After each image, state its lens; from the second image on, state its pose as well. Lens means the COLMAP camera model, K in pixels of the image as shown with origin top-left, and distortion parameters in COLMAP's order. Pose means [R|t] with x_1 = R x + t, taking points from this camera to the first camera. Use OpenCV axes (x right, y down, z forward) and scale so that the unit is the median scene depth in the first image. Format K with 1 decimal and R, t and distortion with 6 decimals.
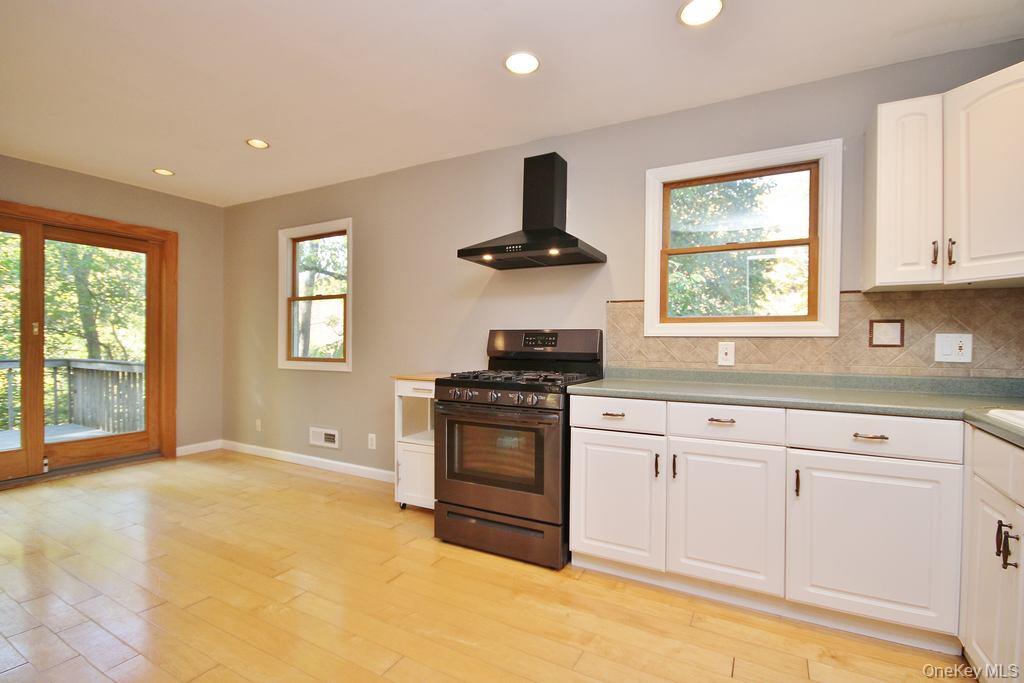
lens RADIAL K [[472.8, 0, 513.2], [0, 472.8, 347.3], [0, 0, 1]] dist [0.000974, -0.004599]
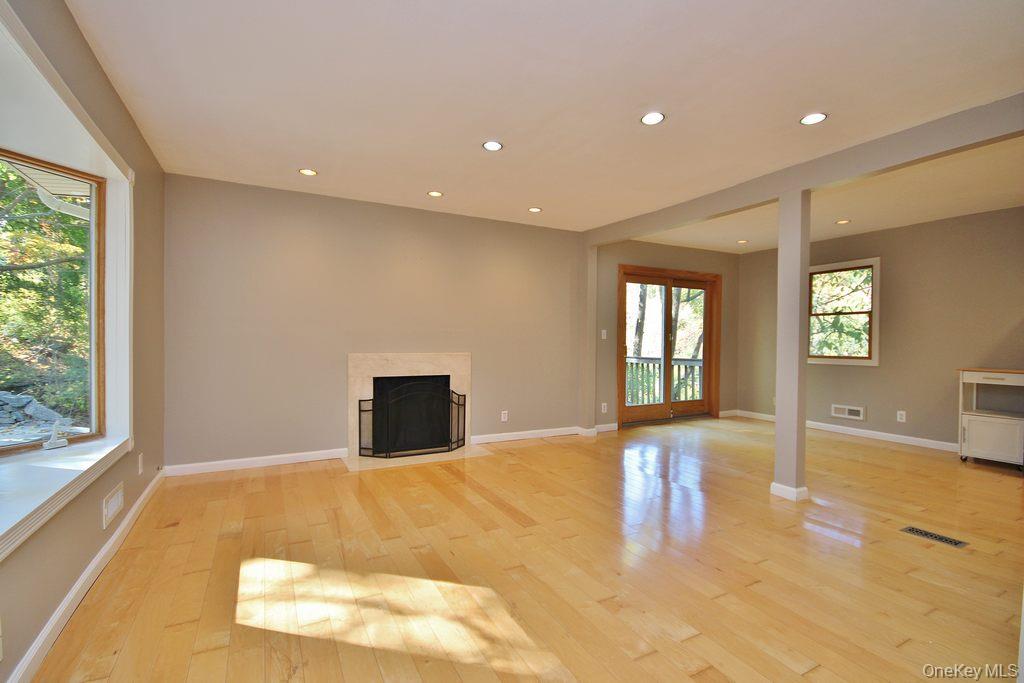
lens RADIAL K [[472.8, 0, 514.3], [0, 472.8, 345.6], [0, 0, 1]] dist [0.000974, -0.004599]
pose [[0.838273, 0.003601, -0.545239, -0.694323], [-0.006449, 0.999974, -0.003311, 0.003600], [0.545213, 0.006292, 0.838274, -1.105248]]
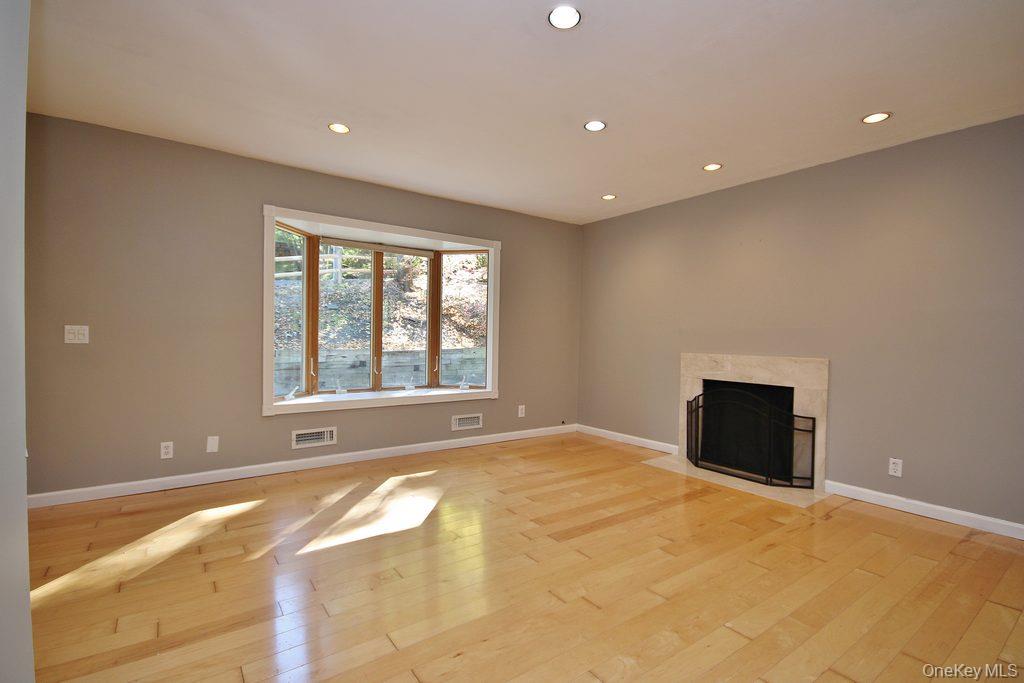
lens RADIAL K [[472.8, 0, 512.5], [0, 472.8, 349.1], [0, 0, 1]] dist [0.000974, -0.004599]
pose [[-0.428267, 0.009061, -0.903607, -0.332442], [-0.030077, 0.999253, 0.024275, -0.005546], [0.903151, 0.037574, -0.427675, 0.120317]]
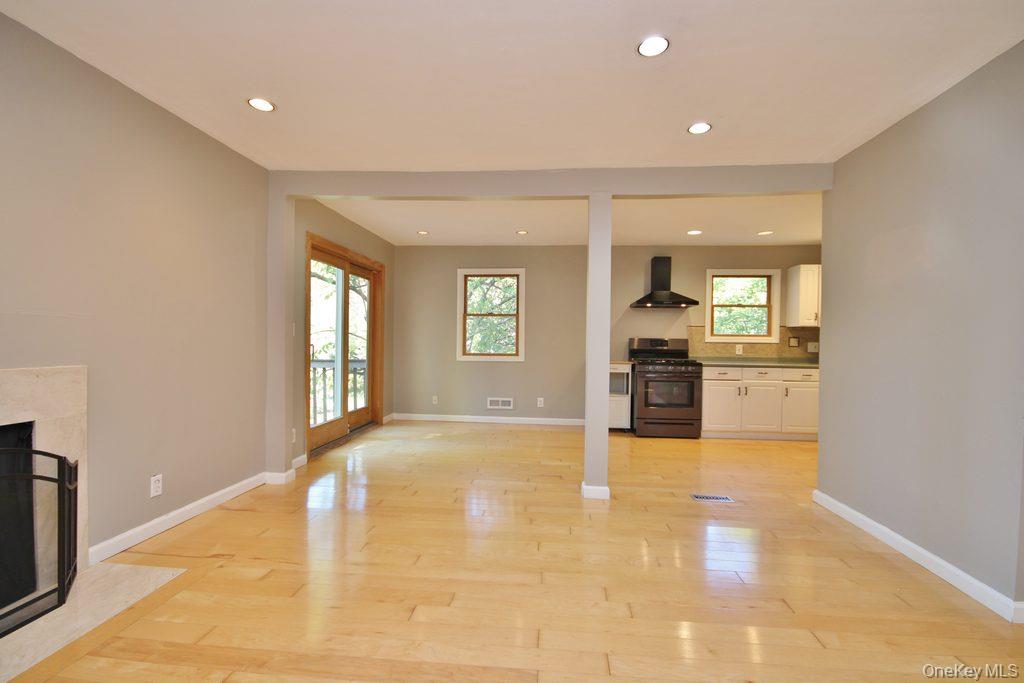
lens RADIAL K [[472.8, 0, 514.8], [0, 472.8, 346.3], [0, 0, 1]] dist [0.000974, -0.004599]
pose [[0.915229, -0.000500, 0.402934, -1.488274], [-0.000948, 0.999994, 0.003395, -0.009945], [-0.402933, -0.003489, 0.915223, -0.714912]]
